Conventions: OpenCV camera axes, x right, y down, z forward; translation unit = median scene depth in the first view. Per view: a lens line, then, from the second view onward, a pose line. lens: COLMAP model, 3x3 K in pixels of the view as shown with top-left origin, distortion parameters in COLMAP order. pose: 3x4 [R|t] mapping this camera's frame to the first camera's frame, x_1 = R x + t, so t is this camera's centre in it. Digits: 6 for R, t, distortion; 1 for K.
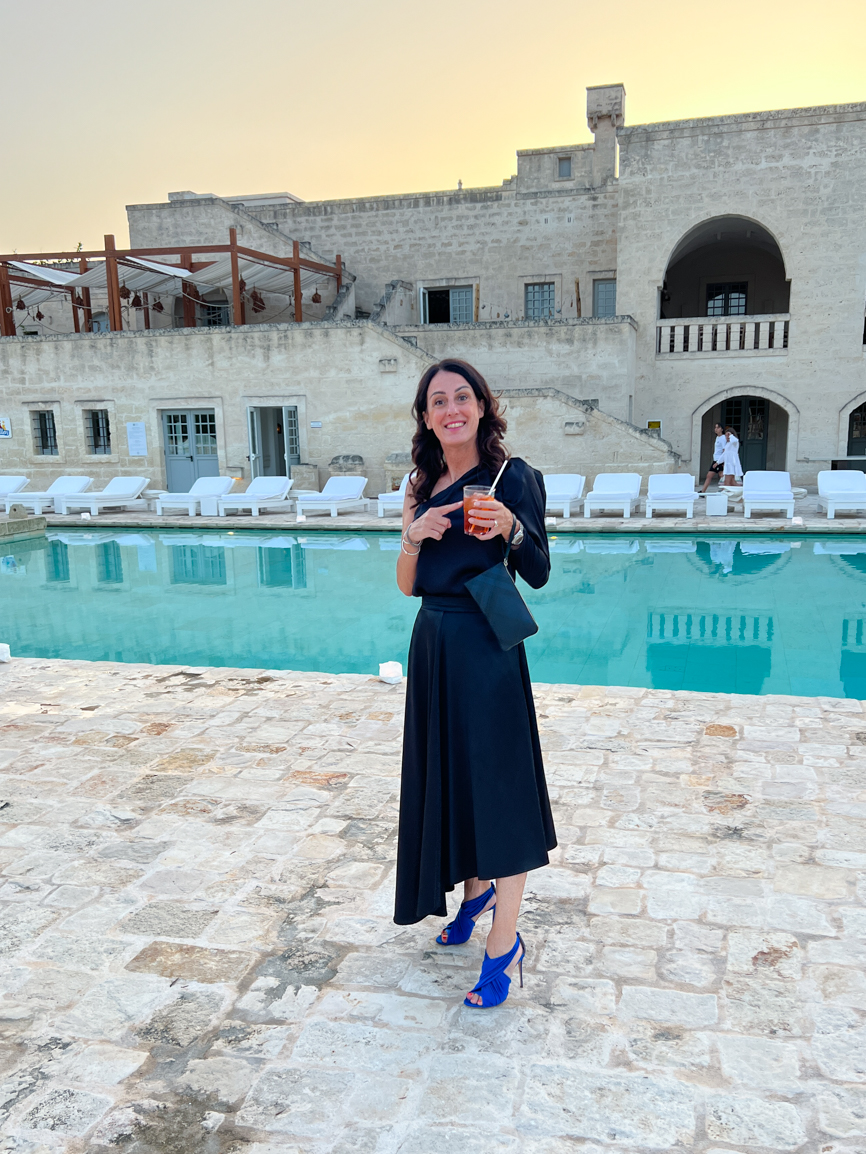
lens RADIAL K [[1056.5, 0, 426.2], [0, 1056.5, 629.2], [0, 0, 1]] dist [0.048336, -0.027838]
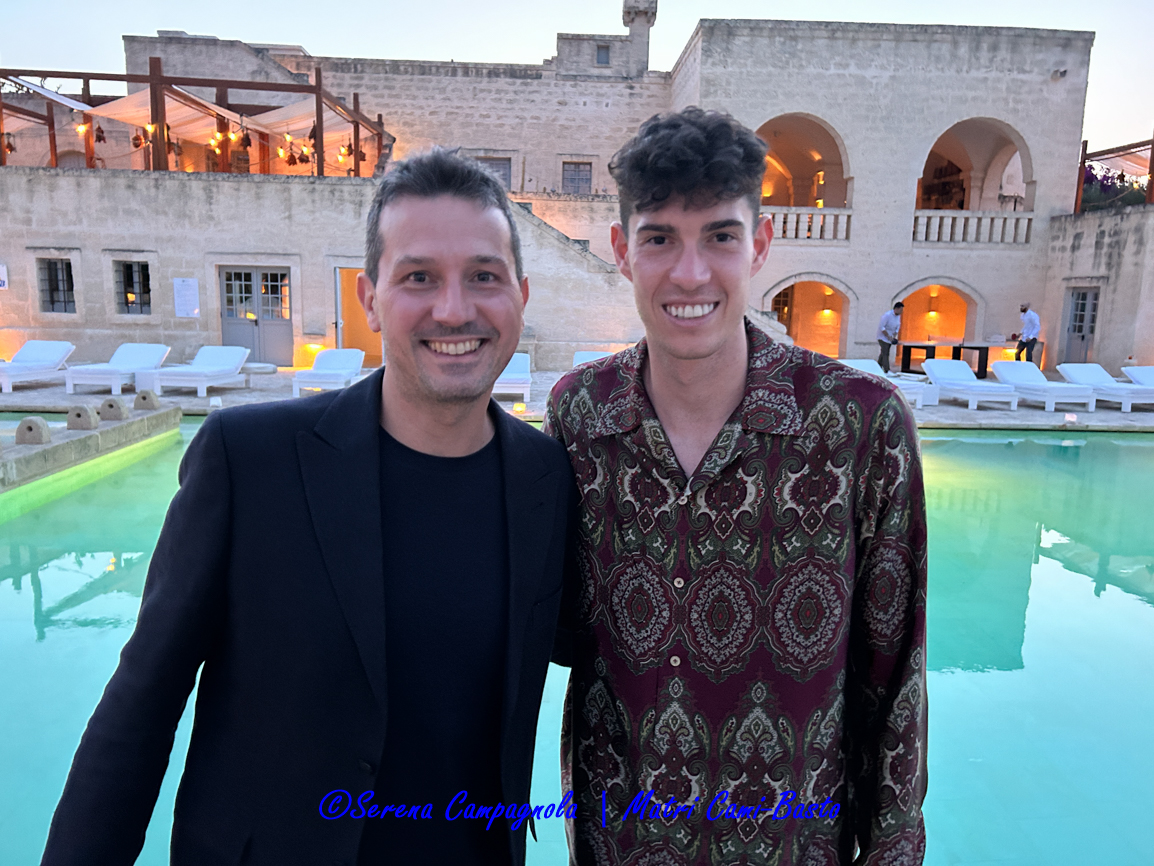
lens RADIAL K [[890.6, 0, 581.6], [0, 890.6, 429.9], [0, 0, 1]] dist [0.041594, -0.023576]
pose [[0.947421, -0.007316, 0.319908, -0.210416], [0.018909, 0.999272, -0.033146, -0.044610], [-0.319432, 0.037452, 0.946869, 0.226162]]
